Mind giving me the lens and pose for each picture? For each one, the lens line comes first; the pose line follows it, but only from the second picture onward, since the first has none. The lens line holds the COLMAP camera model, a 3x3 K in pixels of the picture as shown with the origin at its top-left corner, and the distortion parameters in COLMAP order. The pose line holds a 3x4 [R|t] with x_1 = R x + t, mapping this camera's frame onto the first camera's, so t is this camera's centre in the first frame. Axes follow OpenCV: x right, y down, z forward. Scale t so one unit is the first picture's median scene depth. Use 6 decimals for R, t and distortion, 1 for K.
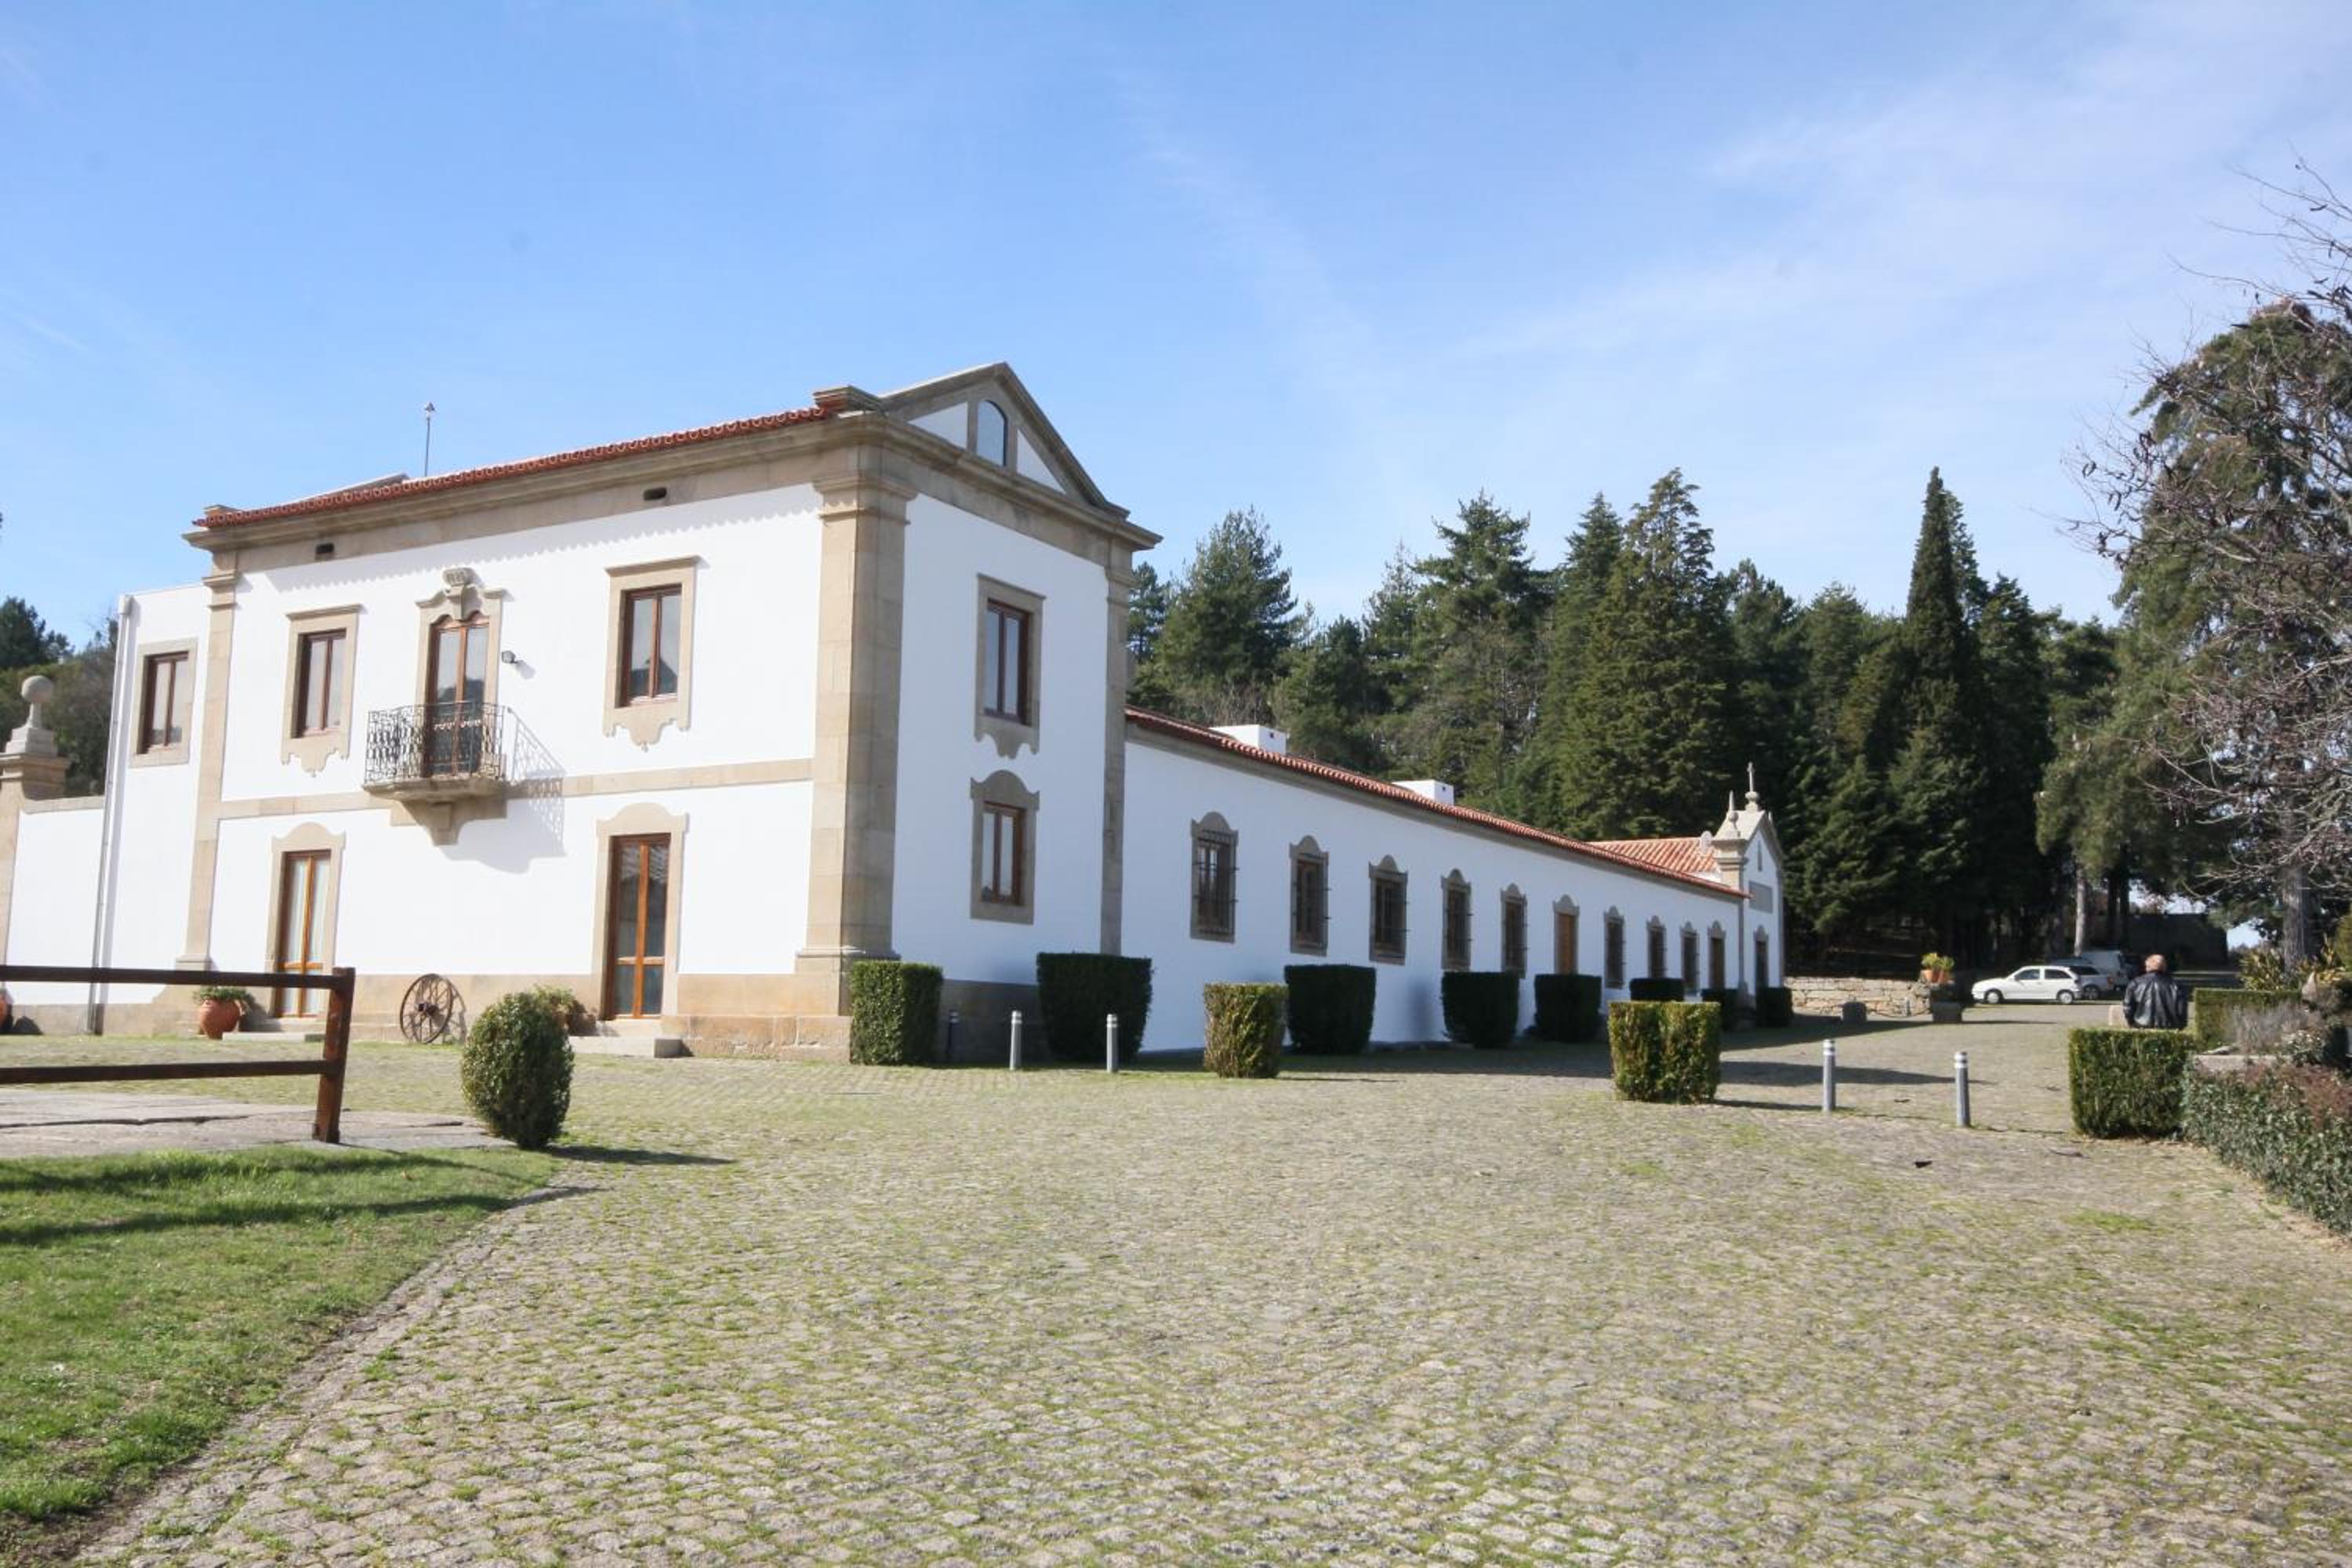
lens RADIAL K [[2054.4, 0, 1176.2], [0, 2054.4, 792.9], [0, 0, 1]] dist [0.003258, 0.064585]
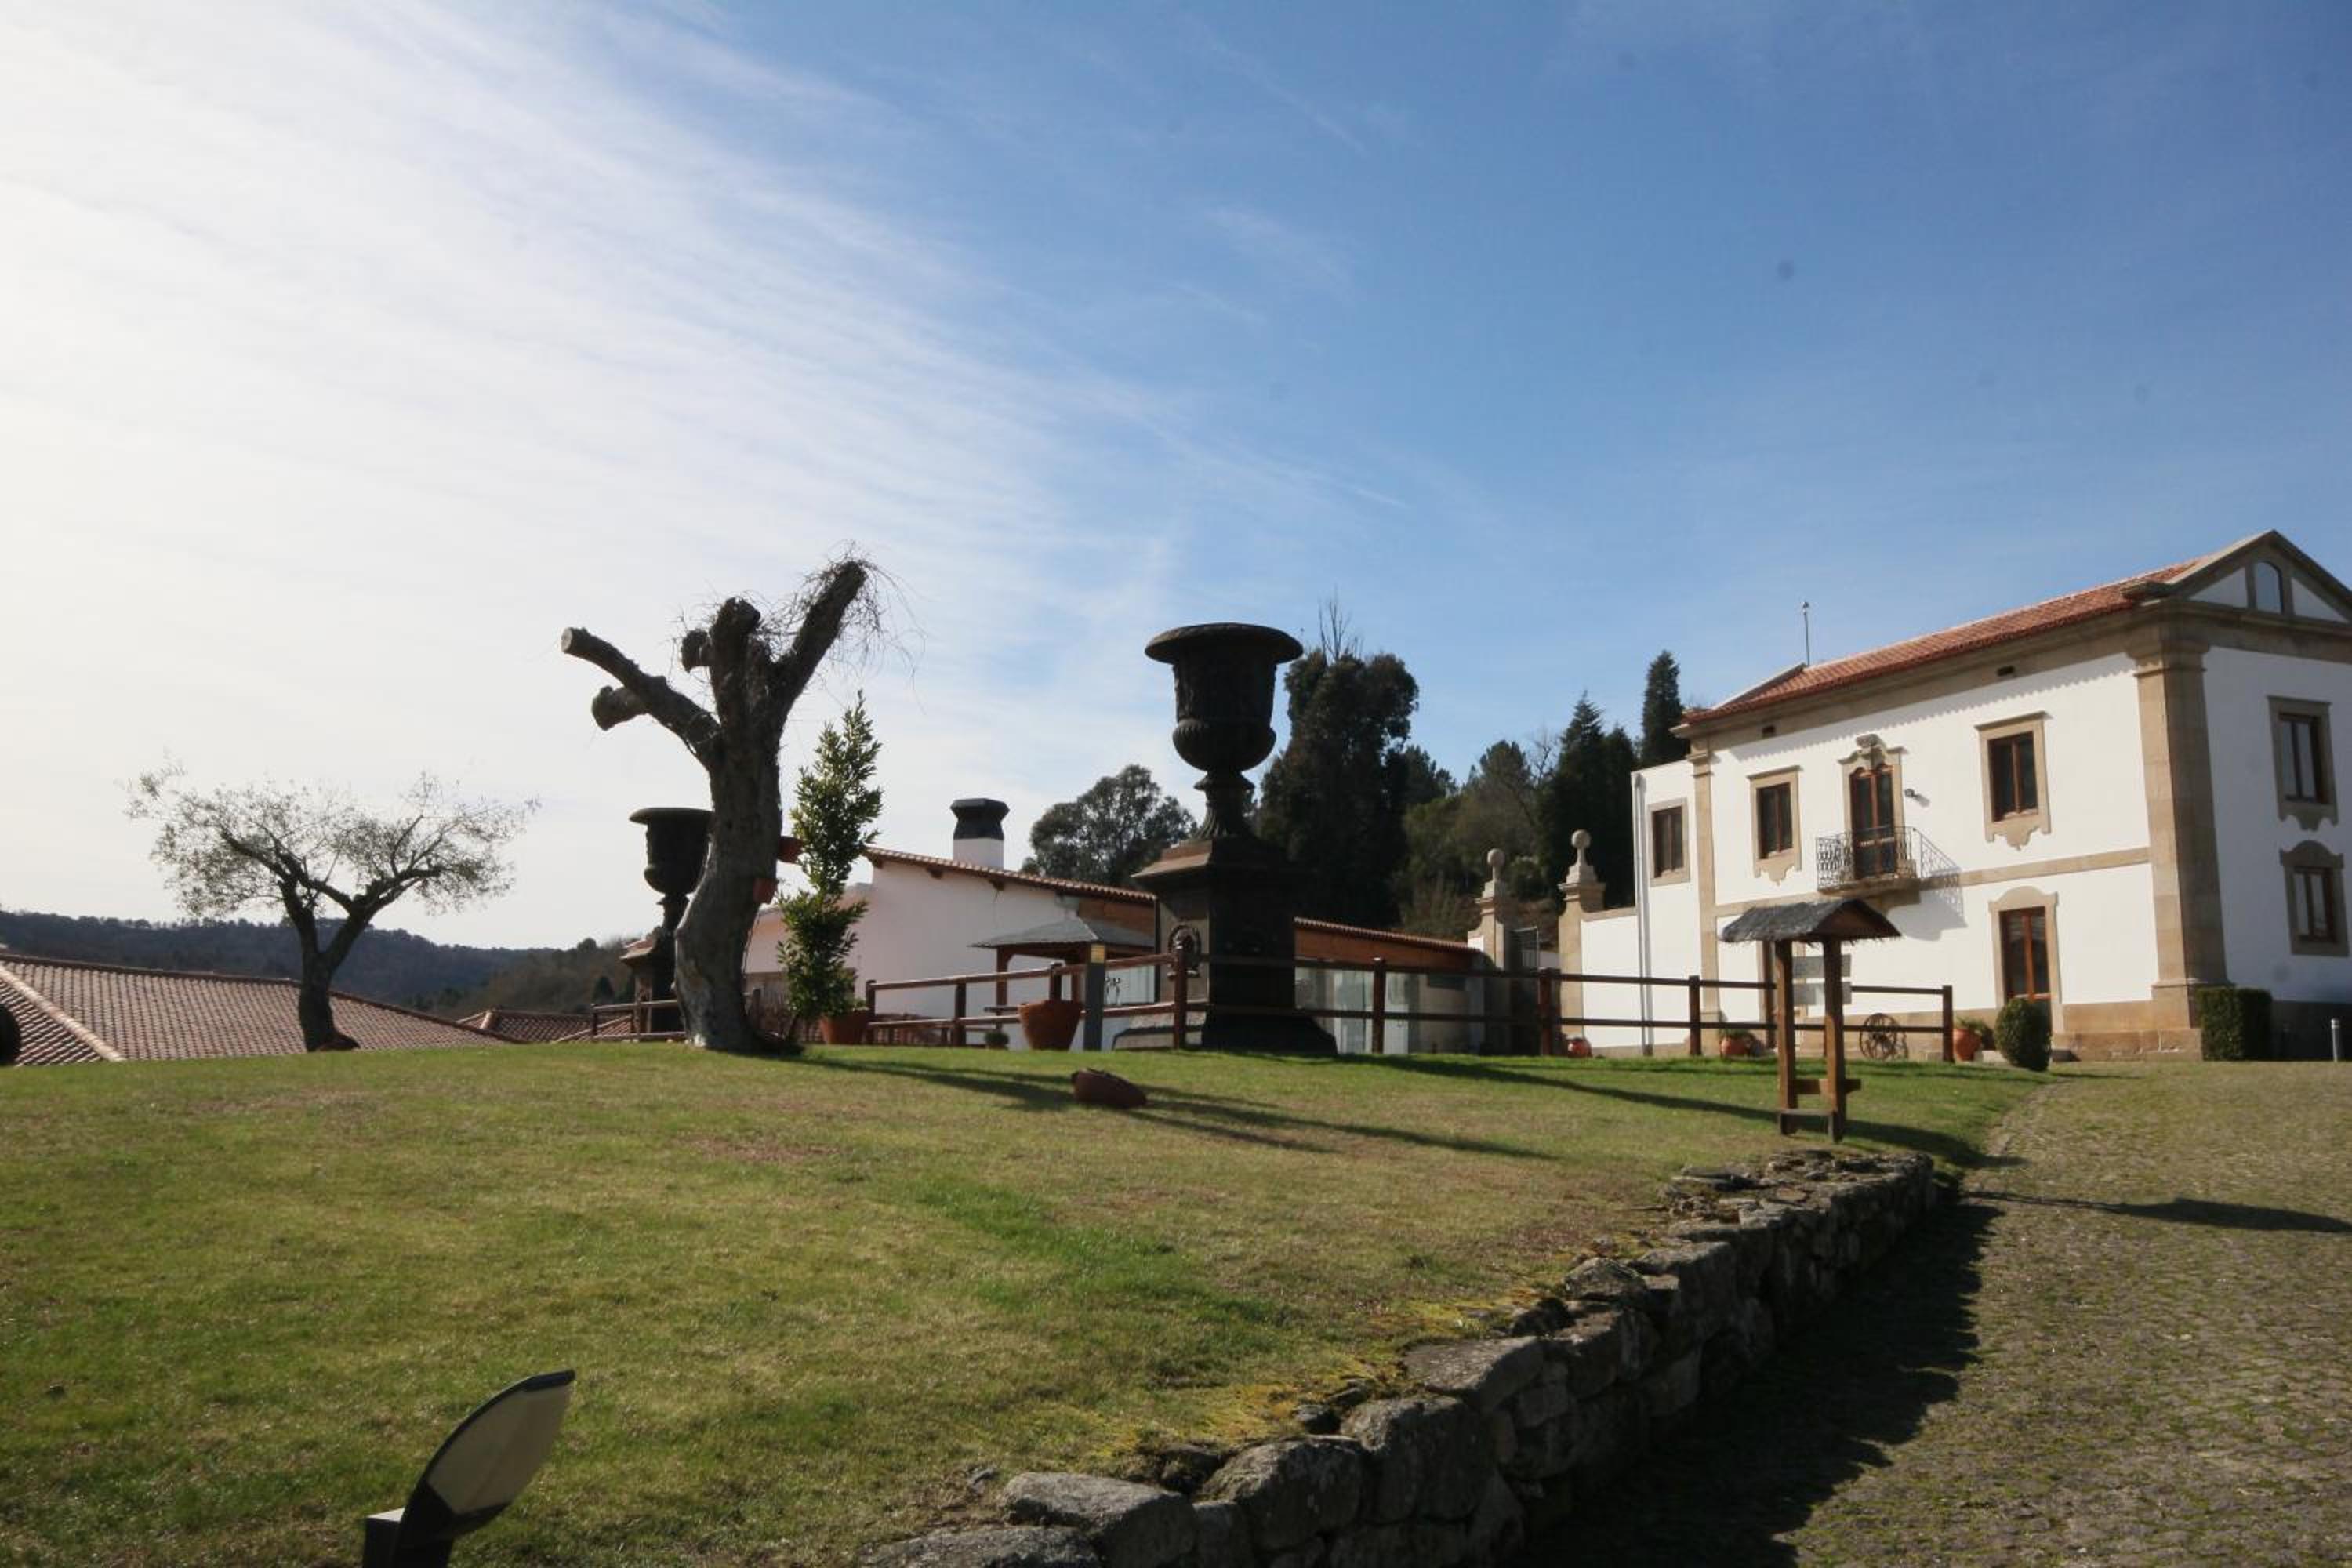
lens RADIAL K [[2054.4, 0, 1176.2], [0, 2054.4, 792.9], [0, 0, 1]] dist [0.003258, 0.064585]
pose [[0.819016, -0.103186, -0.564417, 0.072439], [0.083731, 0.994660, -0.060341, -0.021978], [0.567629, 0.002161, 0.823282, -0.496807]]
